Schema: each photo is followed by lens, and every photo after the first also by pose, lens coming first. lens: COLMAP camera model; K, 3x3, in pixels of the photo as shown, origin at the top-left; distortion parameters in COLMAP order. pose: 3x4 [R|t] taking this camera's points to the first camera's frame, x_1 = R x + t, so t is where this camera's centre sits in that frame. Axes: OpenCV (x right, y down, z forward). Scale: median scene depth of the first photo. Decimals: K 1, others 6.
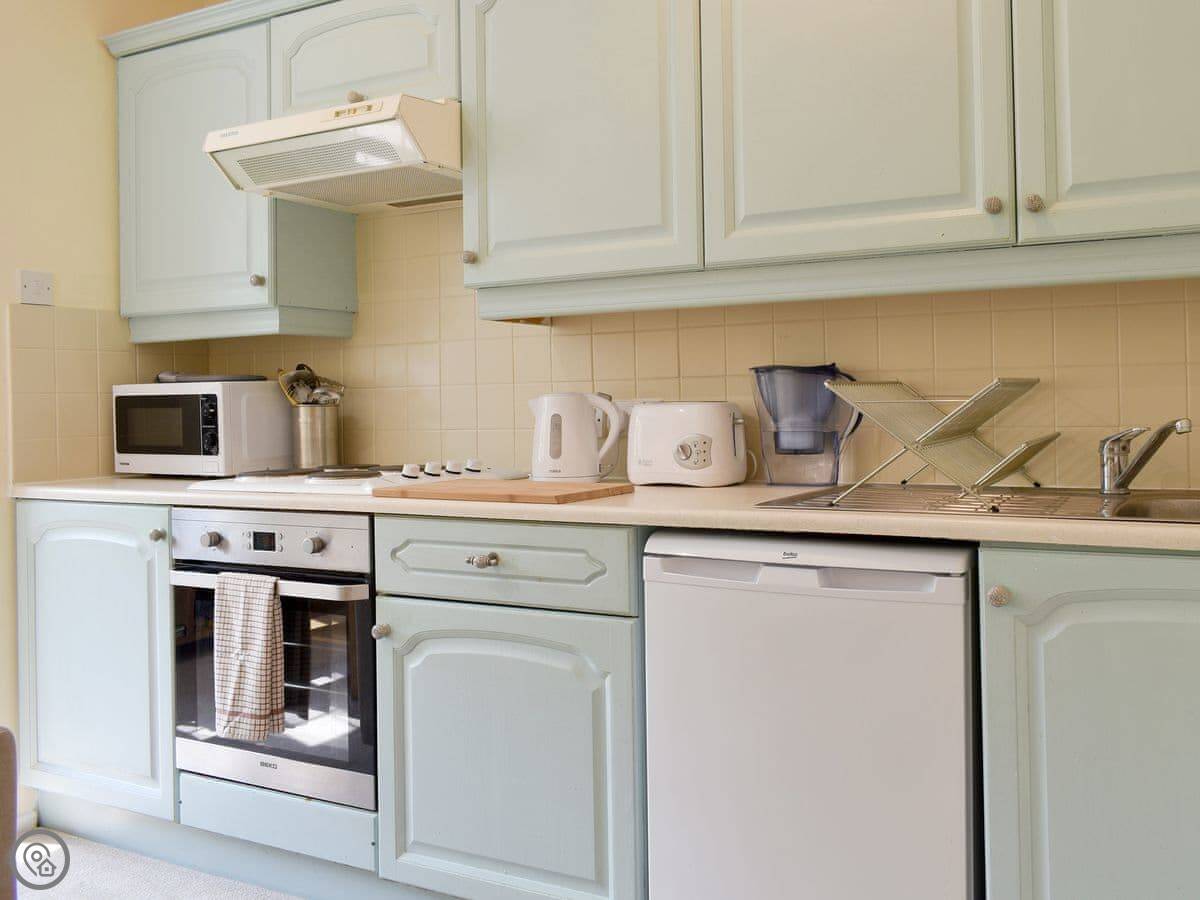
lens RADIAL K [[1048.5, 0, 600.2], [0, 1048.5, 426.5], [0, 0, 1]] dist [-0.003457, -0.004840]
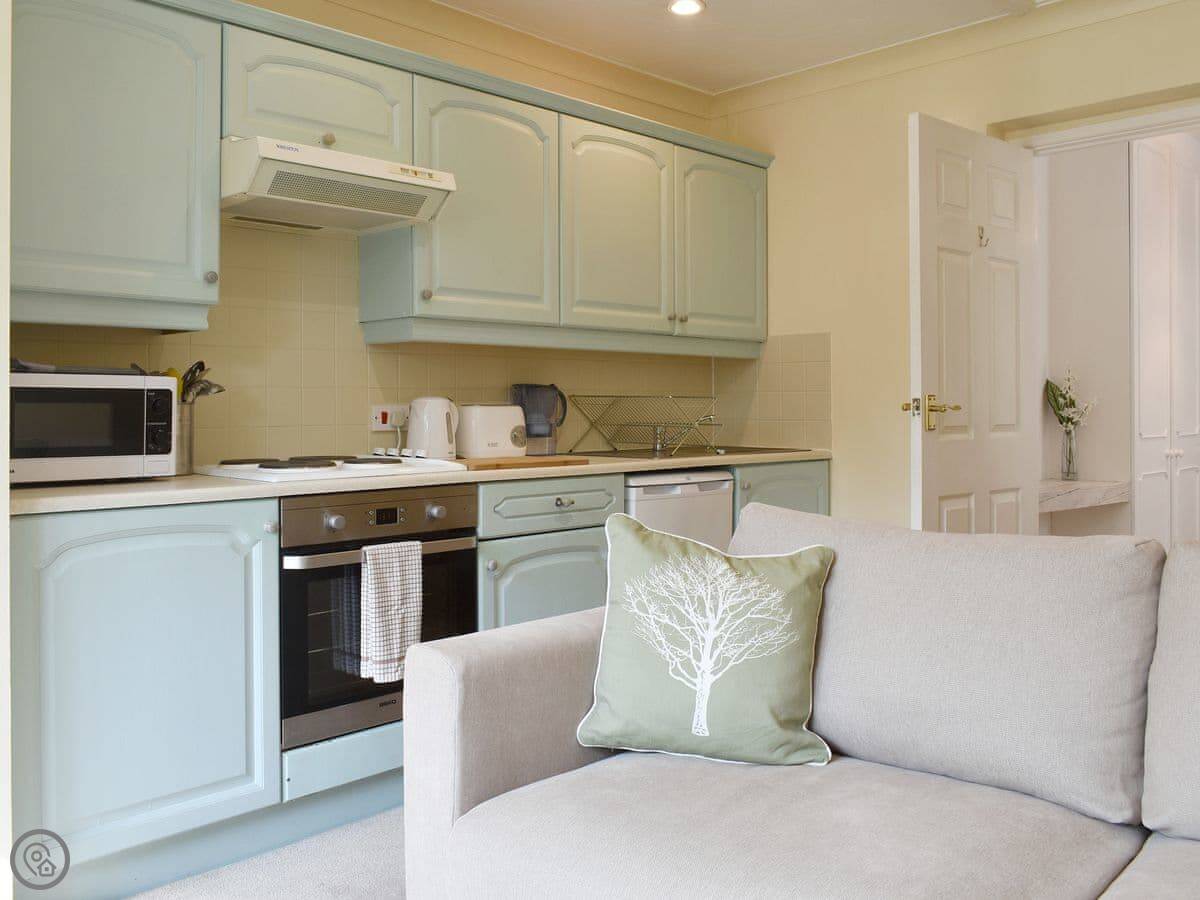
lens RADIAL K [[1034.5, 0, 600.0], [0, 1034.5, 450.0], [0, 0, 1]] dist [0.000848, -0.004819]
pose [[0.280732, -0.025793, 0.959439, -1.413113], [0.018421, 0.999599, 0.021483, 0.013325], [-0.959609, 0.011643, 0.281095, 0.442845]]
